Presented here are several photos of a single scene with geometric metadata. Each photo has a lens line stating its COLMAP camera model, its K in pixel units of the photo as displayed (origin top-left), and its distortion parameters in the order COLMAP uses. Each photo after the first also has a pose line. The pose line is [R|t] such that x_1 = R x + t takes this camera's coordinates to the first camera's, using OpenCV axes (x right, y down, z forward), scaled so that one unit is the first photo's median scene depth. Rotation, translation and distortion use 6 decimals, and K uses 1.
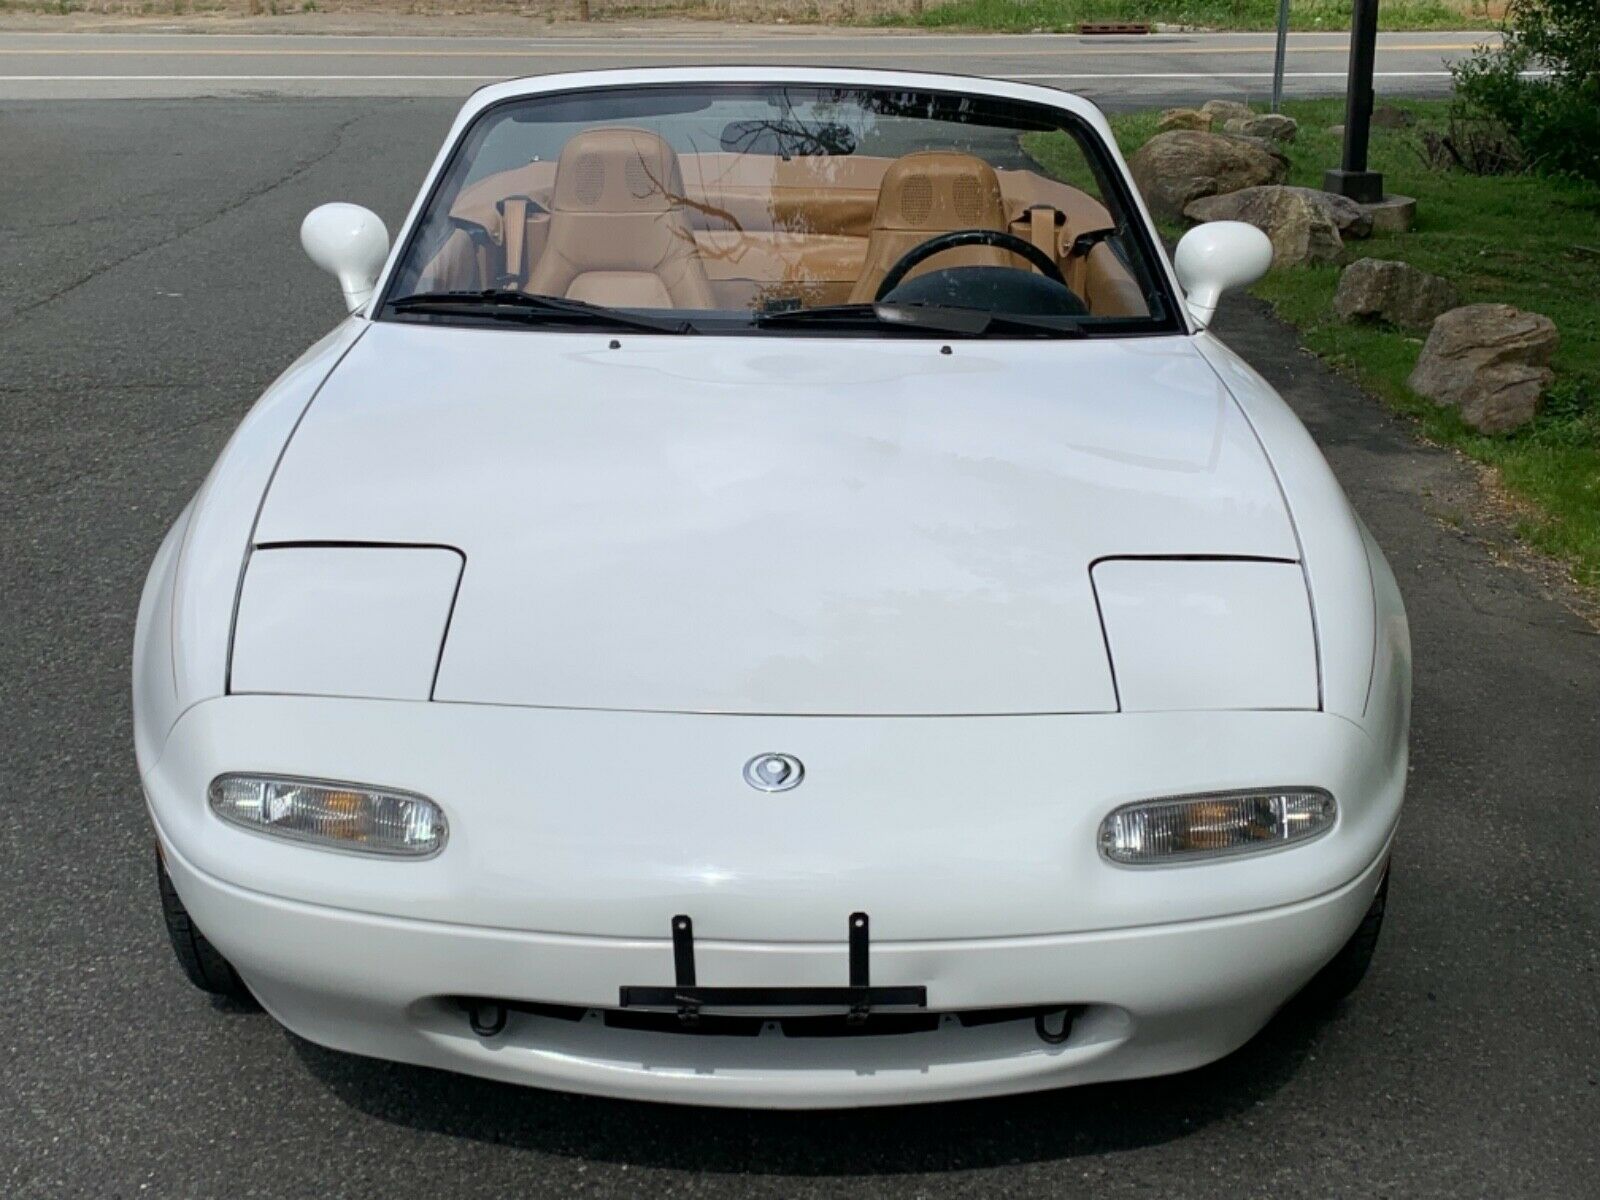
lens RADIAL K [[2054.7, 0, 800.0], [0, 2054.7, 600.0], [0, 0, 1]] dist [0.184305, -0.555814]
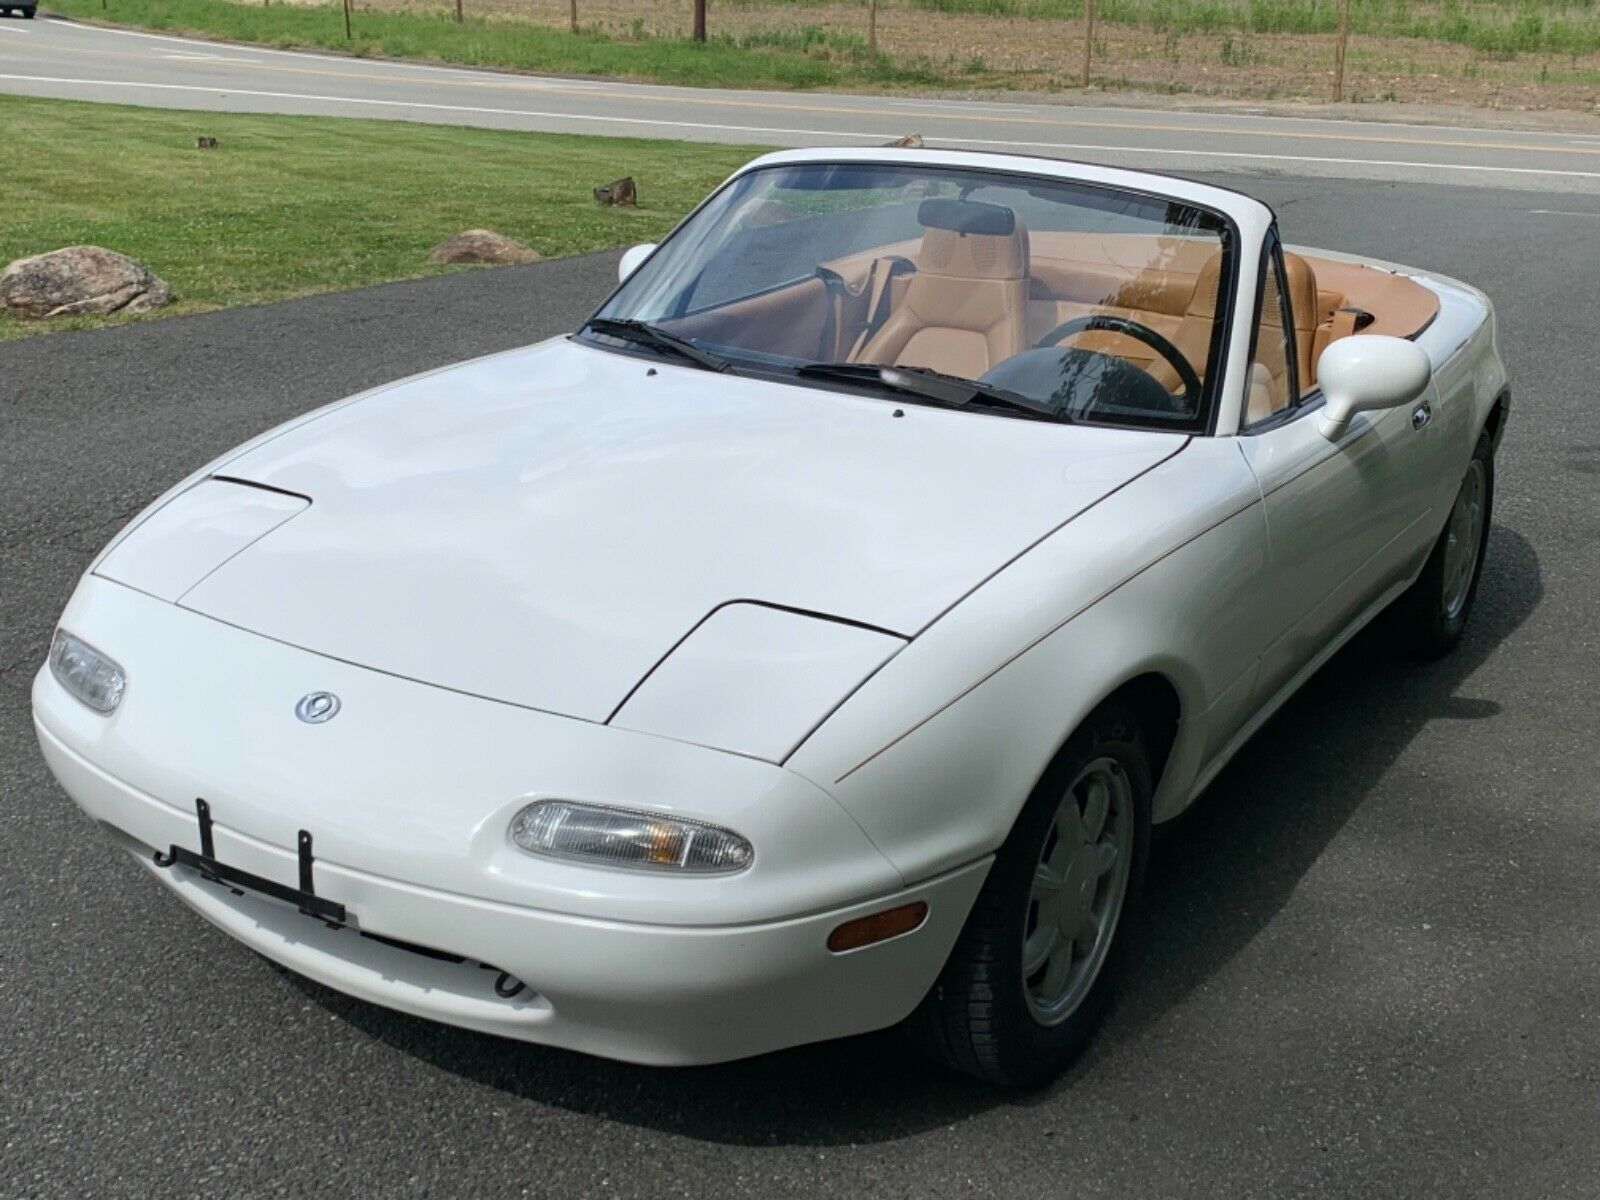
lens RADIAL K [[1880.5, 0, 800.0], [0, 1880.5, 600.0], [0, 0, 1]] dist [0.134681, -0.427520]
pose [[0.844577, 0.177124, -0.505289, 0.655384], [-0.185522, 0.982047, 0.034153, -0.058448], [0.502266, 0.064897, 0.862274, 0.147519]]
